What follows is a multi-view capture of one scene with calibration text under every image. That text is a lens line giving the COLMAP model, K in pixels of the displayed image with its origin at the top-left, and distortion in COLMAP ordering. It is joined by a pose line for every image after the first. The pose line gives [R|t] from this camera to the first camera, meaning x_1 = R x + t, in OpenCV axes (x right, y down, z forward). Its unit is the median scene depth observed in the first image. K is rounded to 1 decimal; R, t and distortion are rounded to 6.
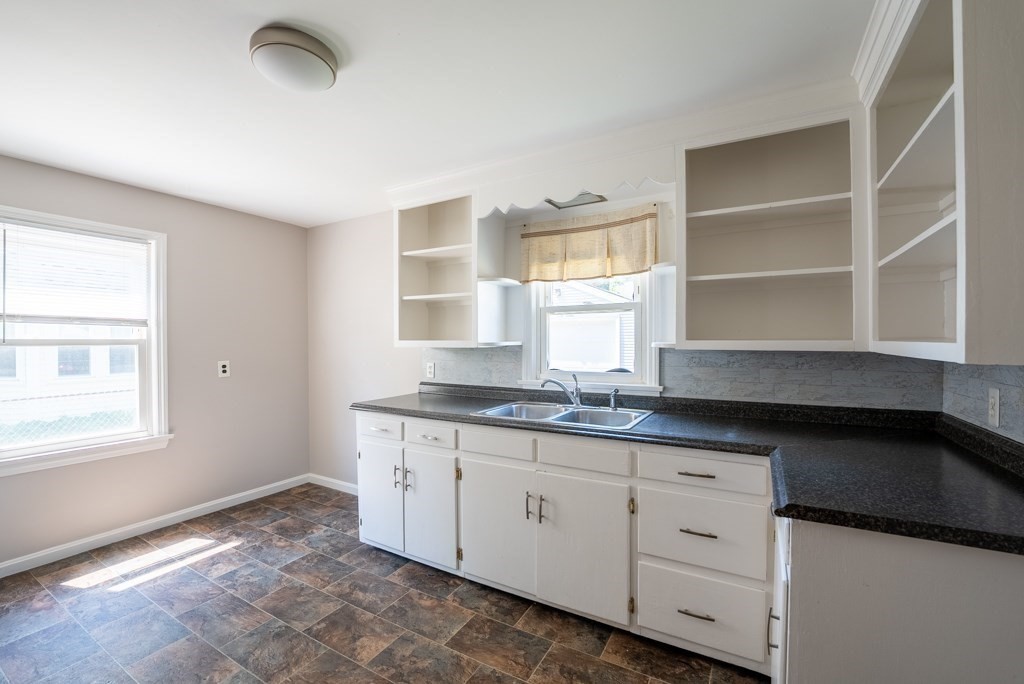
lens RADIAL K [[416.8, 0, 512.8], [0, 416.8, 343.3], [0, 0, 1]] dist [-0.025116, 0.001037]
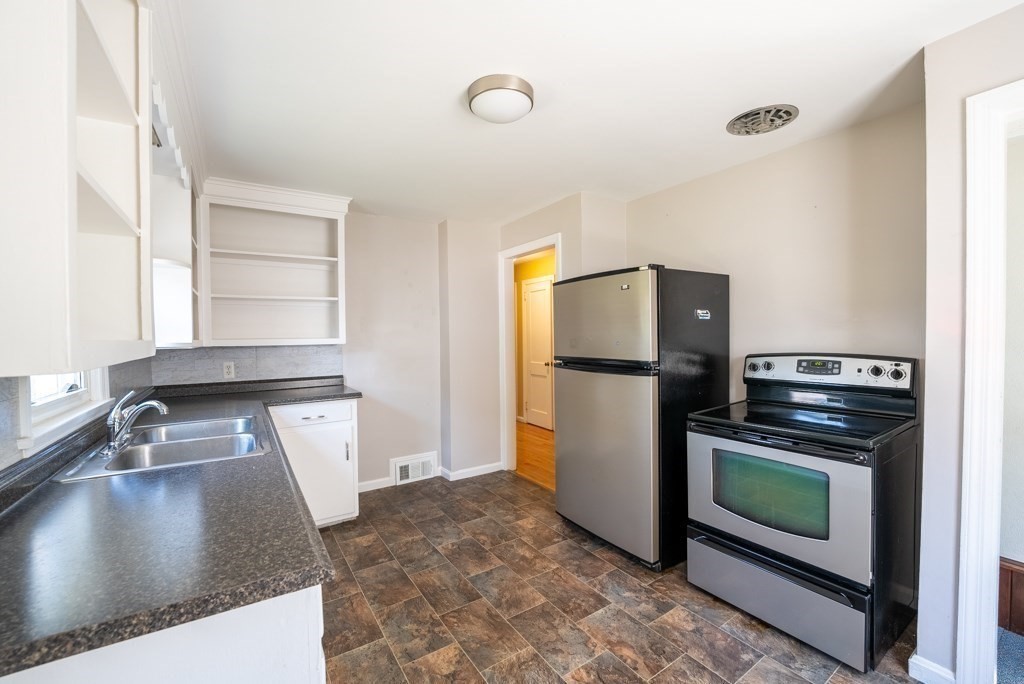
lens RADIAL K [[416.8, 0, 512.8], [0, 416.8, 343.3], [0, 0, 1]] dist [-0.025116, 0.001037]
pose [[-0.890688, 0.004742, 0.454591, -1.096850], [0.021135, 0.999296, 0.030985, -0.020658], [-0.454124, 0.037205, -0.890161, 1.860518]]
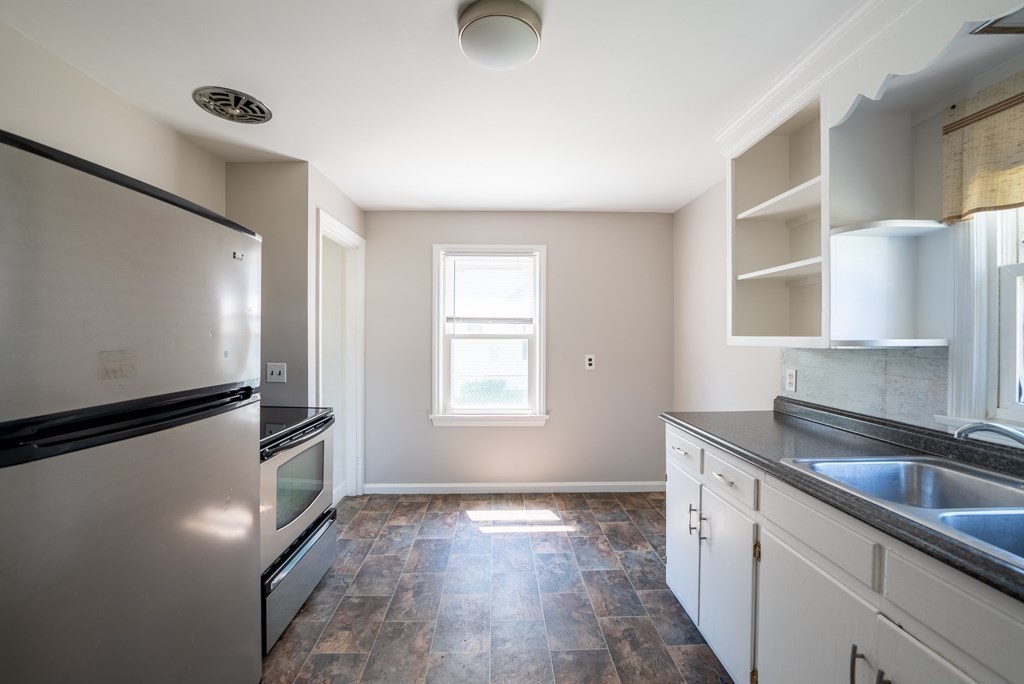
lens RADIAL K [[431.0, 0, 514.4], [0, 431.0, 337.3], [0, 0, 1]] dist [-0.026606, 0.000669]
pose [[0.529985, 0.005899, -0.847987, 0.174734], [-0.008910, 0.999959, 0.001387, -0.002362], [0.847960, 0.006821, 0.530016, 0.291218]]
